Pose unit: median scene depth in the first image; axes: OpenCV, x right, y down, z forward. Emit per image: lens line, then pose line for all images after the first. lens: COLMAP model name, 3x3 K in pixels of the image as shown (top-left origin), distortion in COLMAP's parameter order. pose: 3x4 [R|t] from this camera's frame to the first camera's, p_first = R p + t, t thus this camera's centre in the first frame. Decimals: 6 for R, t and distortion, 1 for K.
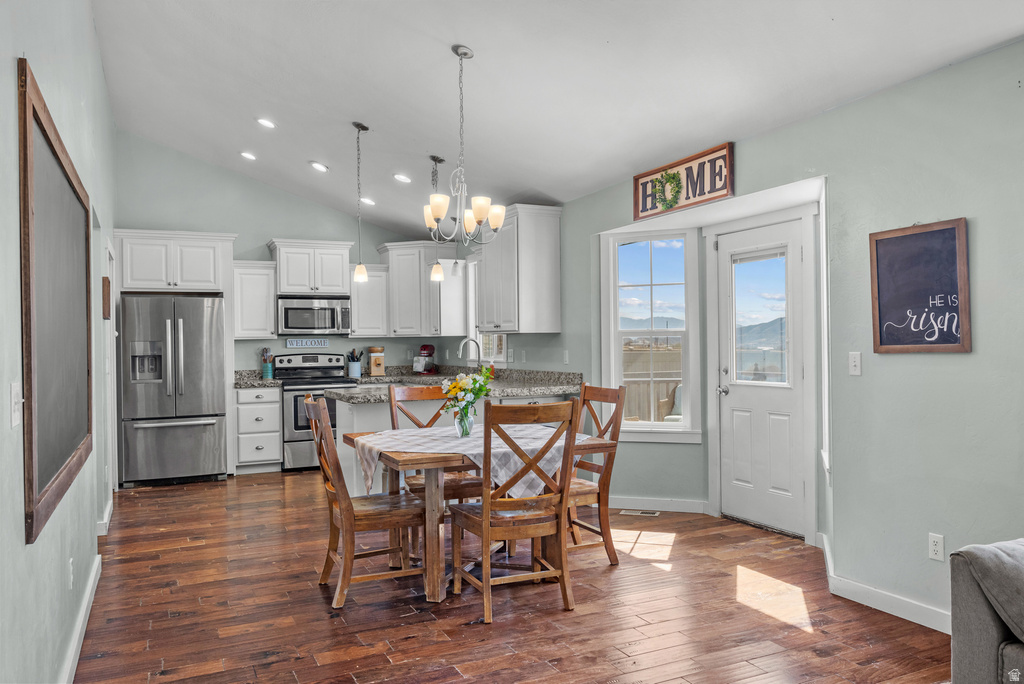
lens RADIAL K [[775.1, 0, 518.7], [0, 775.1, 341.8], [0, 0, 1]] dist [0.001550, -0.000011]
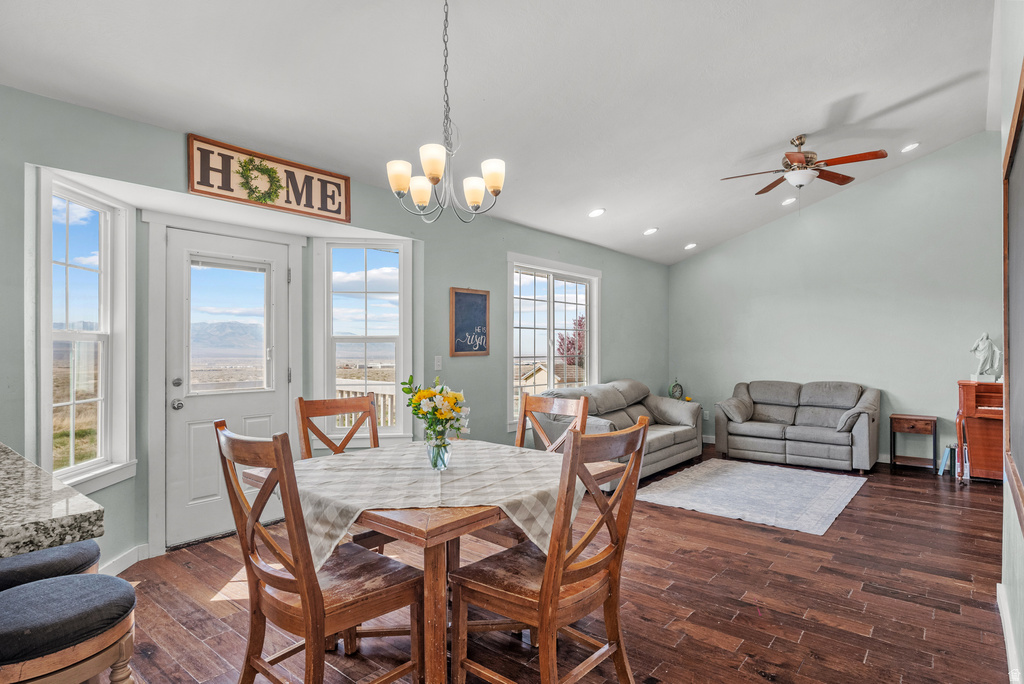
lens RADIAL K [[551.8, 0, 515.7], [0, 551.8, 344.3], [0, 0, 1]] dist [-0.001103, 0.000150]
pose [[-0.429295, 0.021799, 0.902901, -0.346445], [0.005720, 0.999754, -0.021418, 0.007150], [-0.903146, -0.004030, -0.429314, 0.678818]]
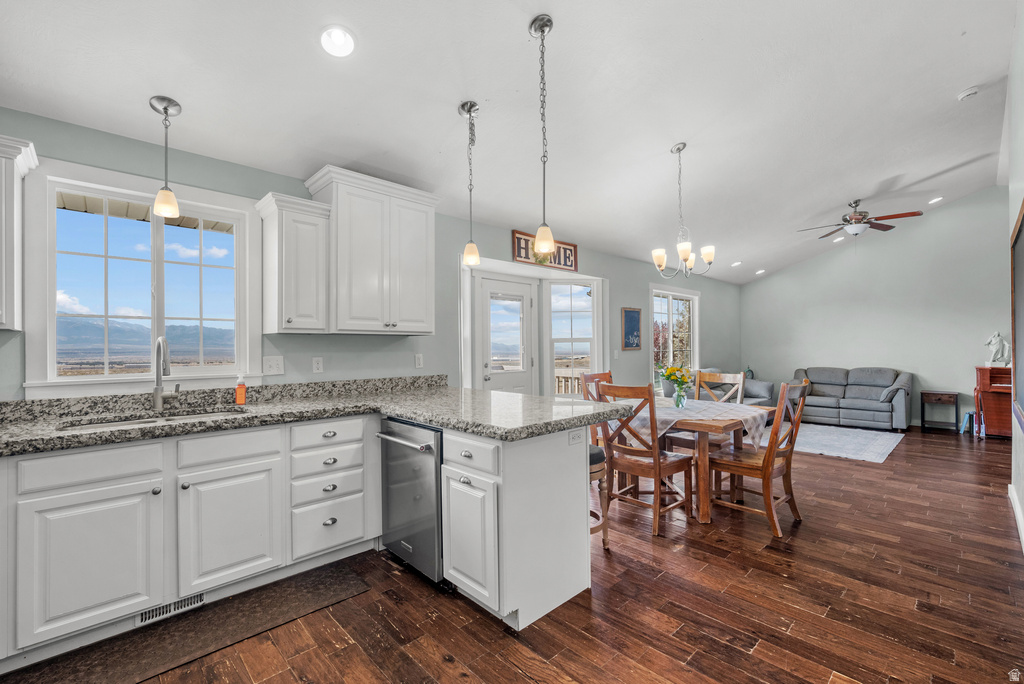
lens RADIAL K [[443.3, 0, 513.7], [0, 443.3, 343.0], [0, 0, 1]] dist [0.000609, 0.000024]
pose [[-0.319111, 0.023762, 0.947420, -0.444754], [0.010836, 0.999712, -0.021423, 0.008453], [-0.947656, 0.003430, -0.319276, 0.909495]]
